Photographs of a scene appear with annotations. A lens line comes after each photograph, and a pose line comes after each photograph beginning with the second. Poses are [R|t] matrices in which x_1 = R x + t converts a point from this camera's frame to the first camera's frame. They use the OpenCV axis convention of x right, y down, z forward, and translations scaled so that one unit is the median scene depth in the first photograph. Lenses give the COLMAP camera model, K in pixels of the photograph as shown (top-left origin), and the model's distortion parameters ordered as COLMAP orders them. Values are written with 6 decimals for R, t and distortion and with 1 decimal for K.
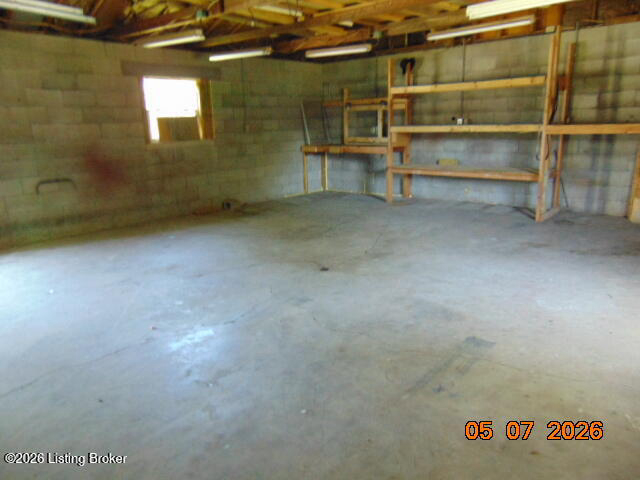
lens RADIAL K [[475.6, 0, 322.1], [0, 475.6, 239.2], [0, 0, 1]] dist [-0.006587, 0.023480]
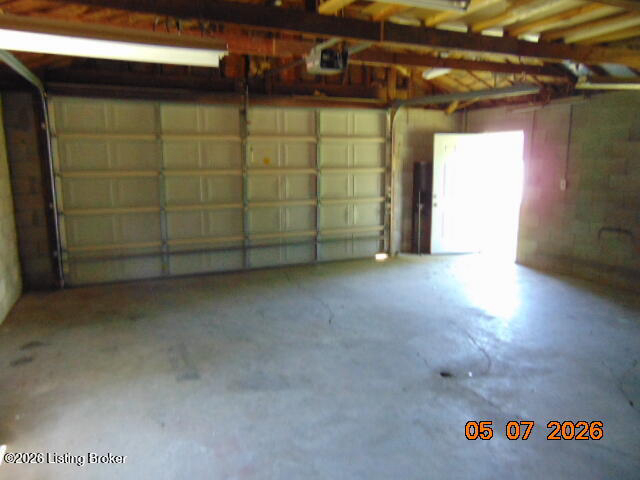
lens RADIAL K [[475.6, 0, 321.5], [0, 475.6, 239.8], [0, 0, 1]] dist [-0.006587, 0.023480]
pose [[-0.417464, 0.182537, -0.890171, 0.994430], [-0.206422, 0.934956, 0.288526, -0.439247], [0.884937, 0.304200, -0.352631, 1.339742]]
